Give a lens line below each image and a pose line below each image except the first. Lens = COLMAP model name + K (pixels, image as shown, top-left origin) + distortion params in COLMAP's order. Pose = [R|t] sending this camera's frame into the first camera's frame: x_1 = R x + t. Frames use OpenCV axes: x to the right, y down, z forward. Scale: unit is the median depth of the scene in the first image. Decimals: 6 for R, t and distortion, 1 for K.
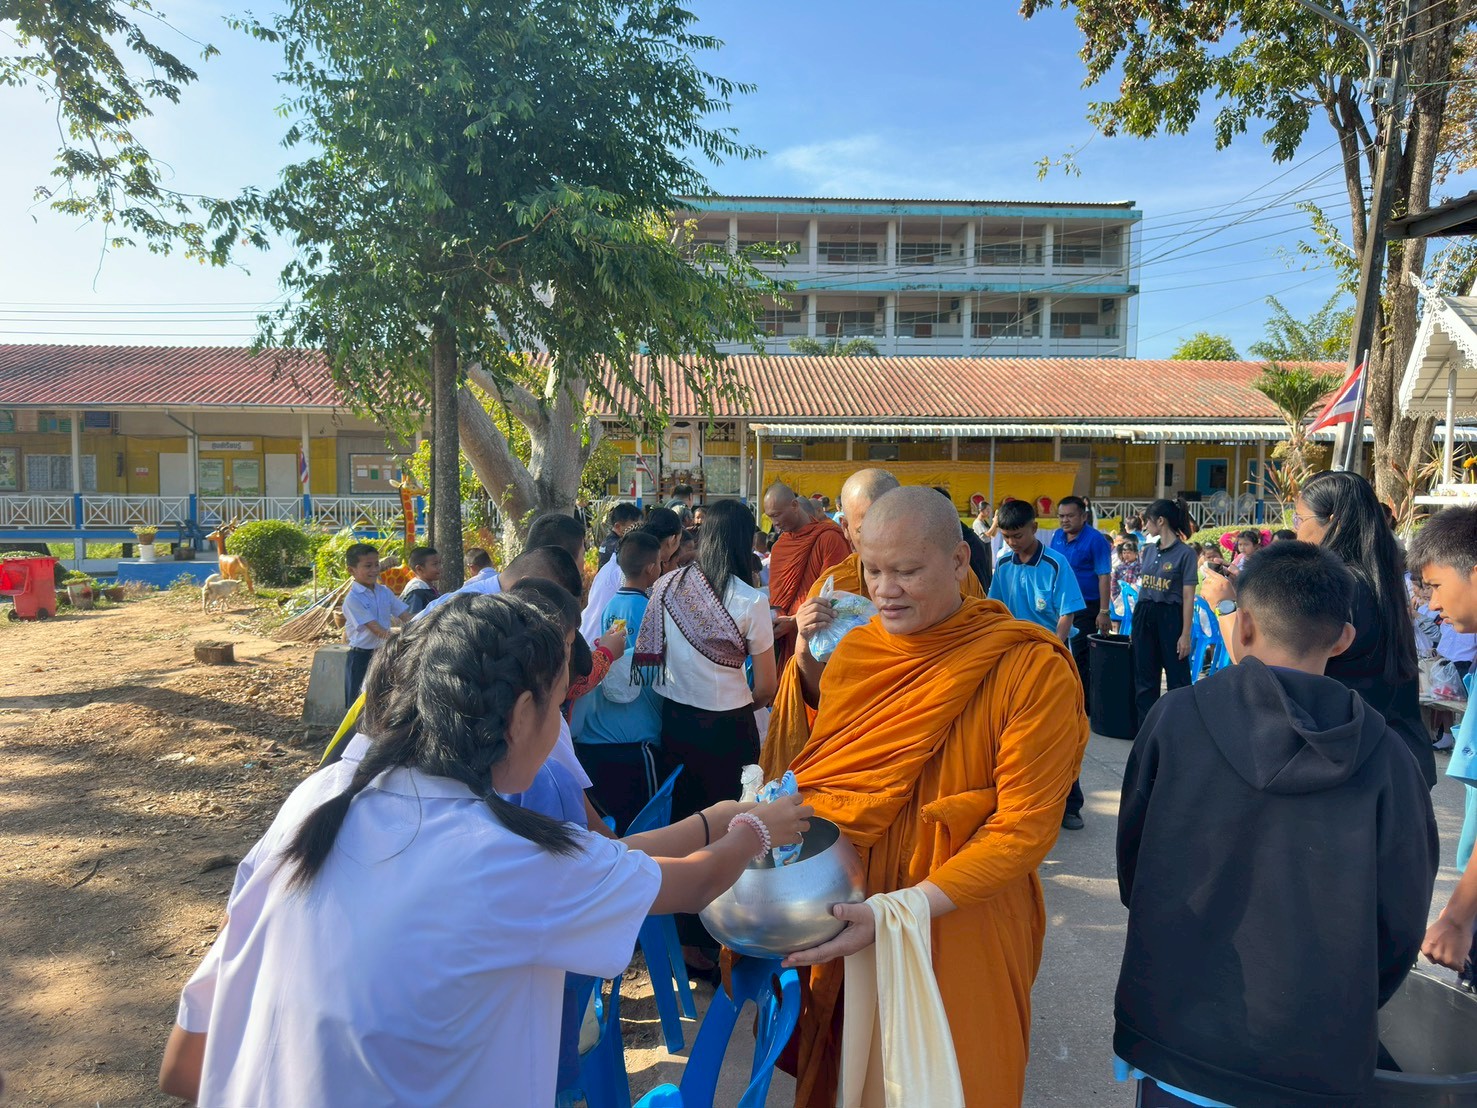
lens RADIAL K [[1081.2, 0, 736.5], [0, 1081.2, 554.6], [0, 0, 1]] dist [0.046177, -0.052826]
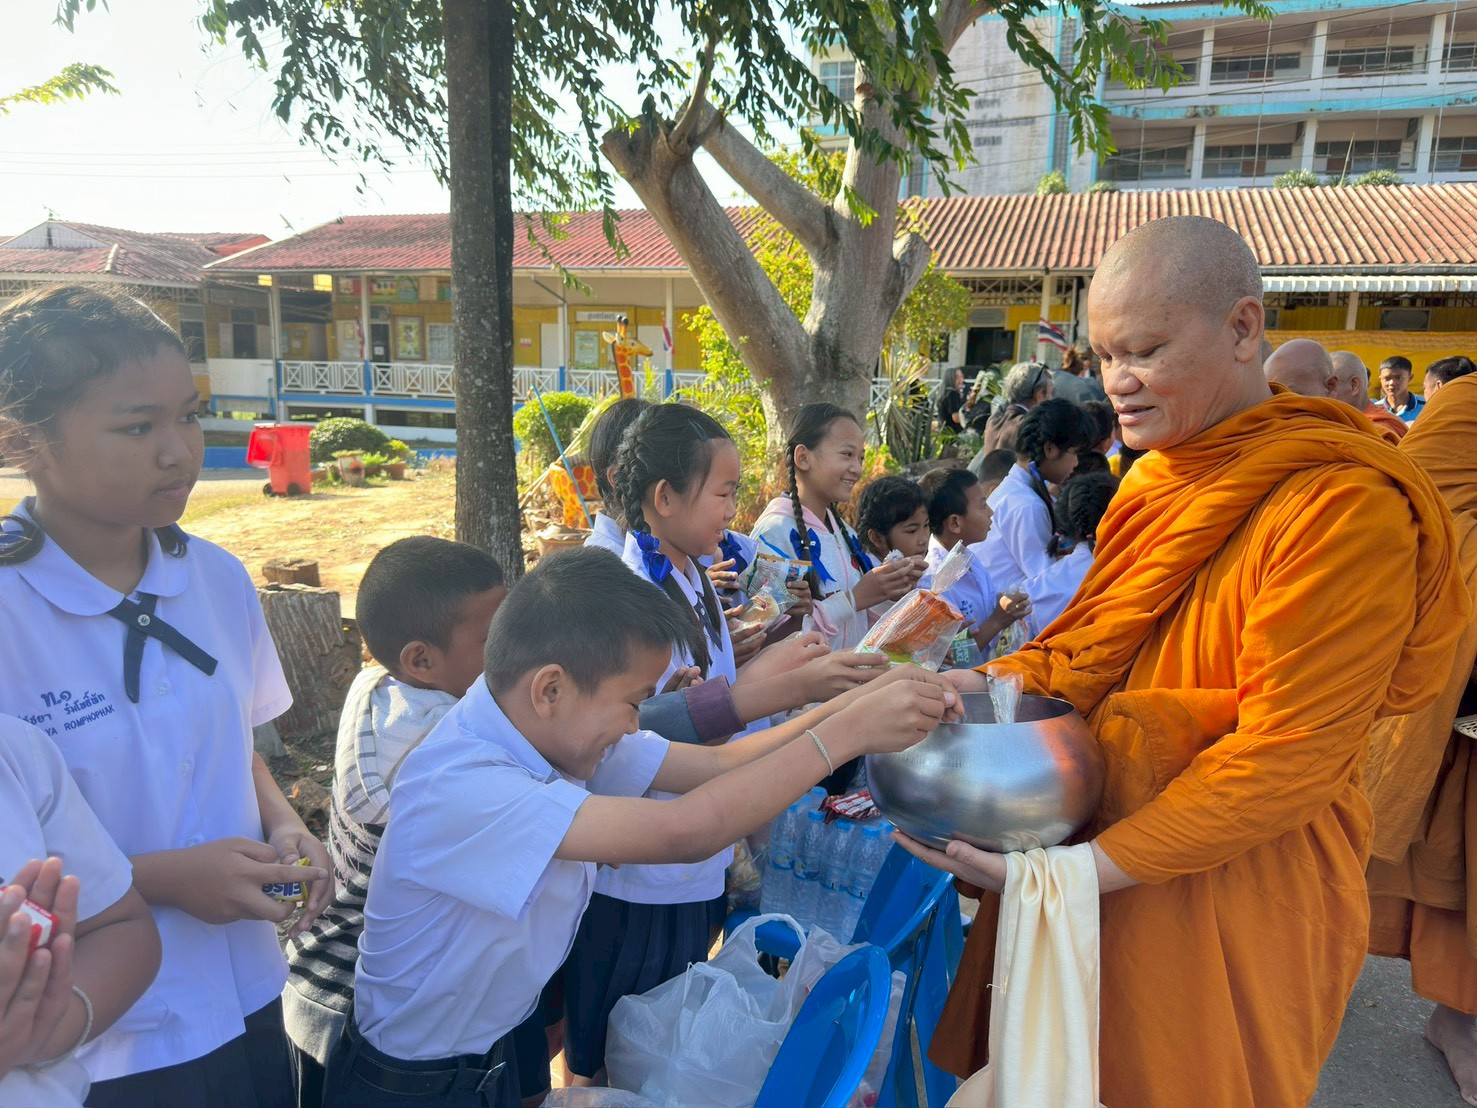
lens RADIAL K [[1081.2, 0, 714.7], [0, 1081.2, 551.1], [0, 0, 1]] dist [0.046177, -0.052826]
pose [[0.918157, 0.081042, -0.387839, 0.010131], [-0.040925, 0.993020, 0.110614, -0.003950], [0.394096, -0.085689, 0.915066, 0.157982]]
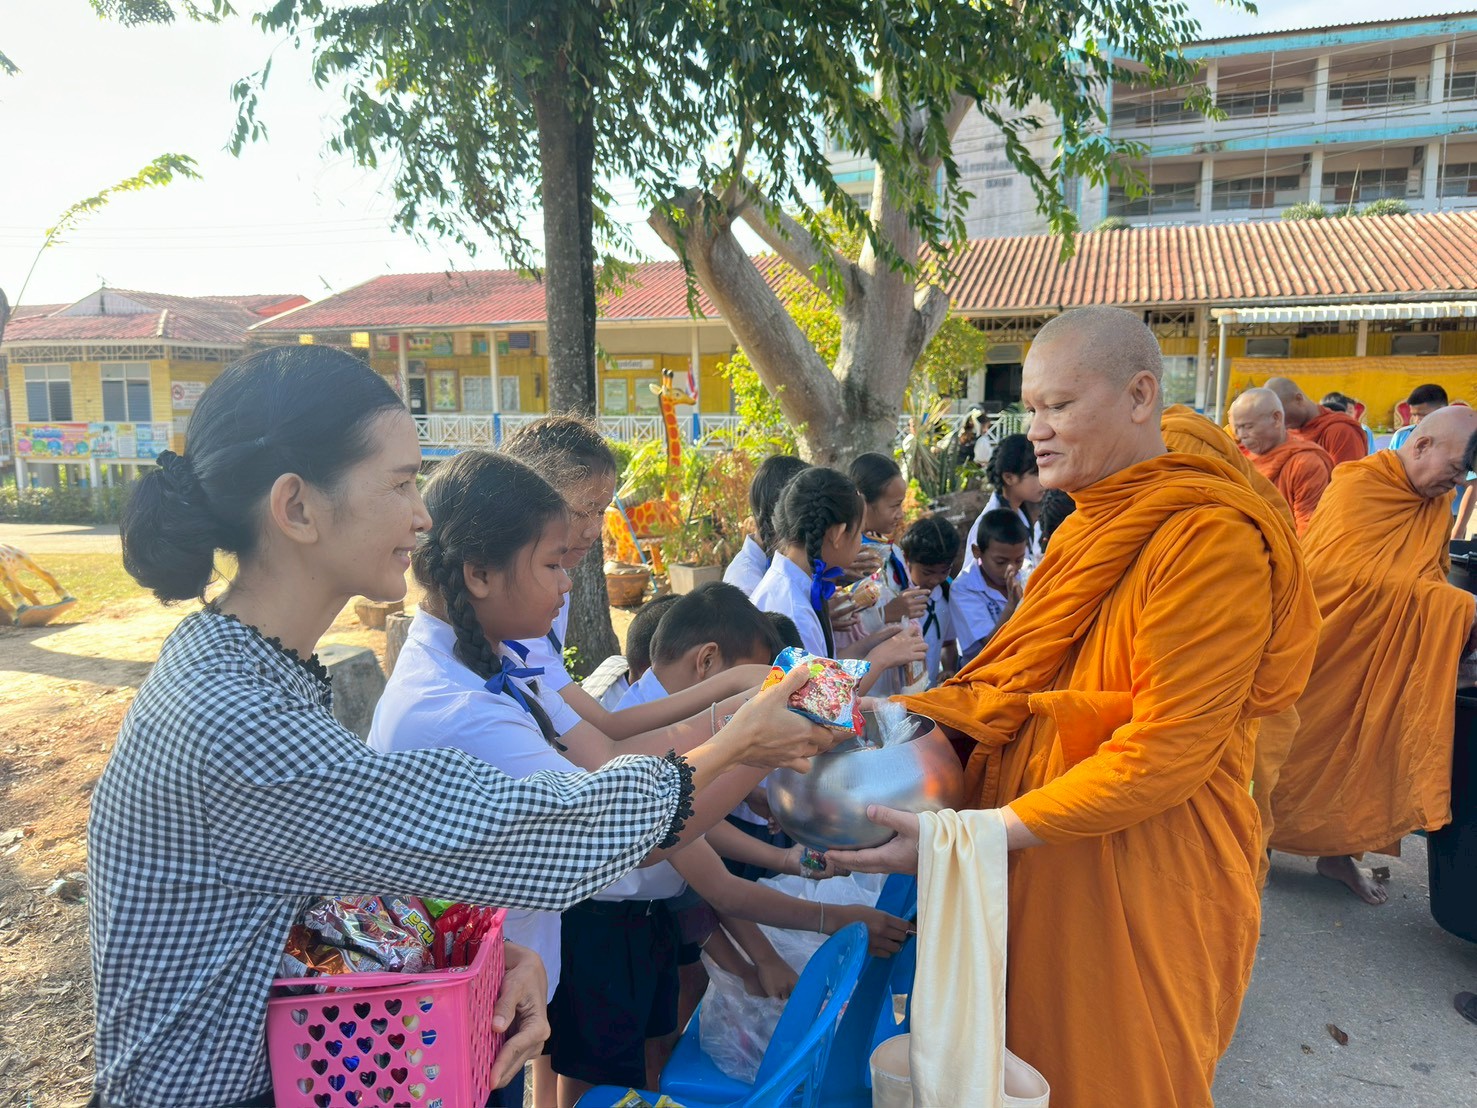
lens RADIAL K [[1081.2, 0, 724.4], [0, 1081.2, 554.3], [0, 0, 1]] dist [0.046177, -0.052826]
pose [[0.914468, 0.043564, -0.402306, 0.013332], [-0.013747, 0.996959, 0.076709, -0.003852], [0.404424, -0.064618, 0.912286, 0.140493]]
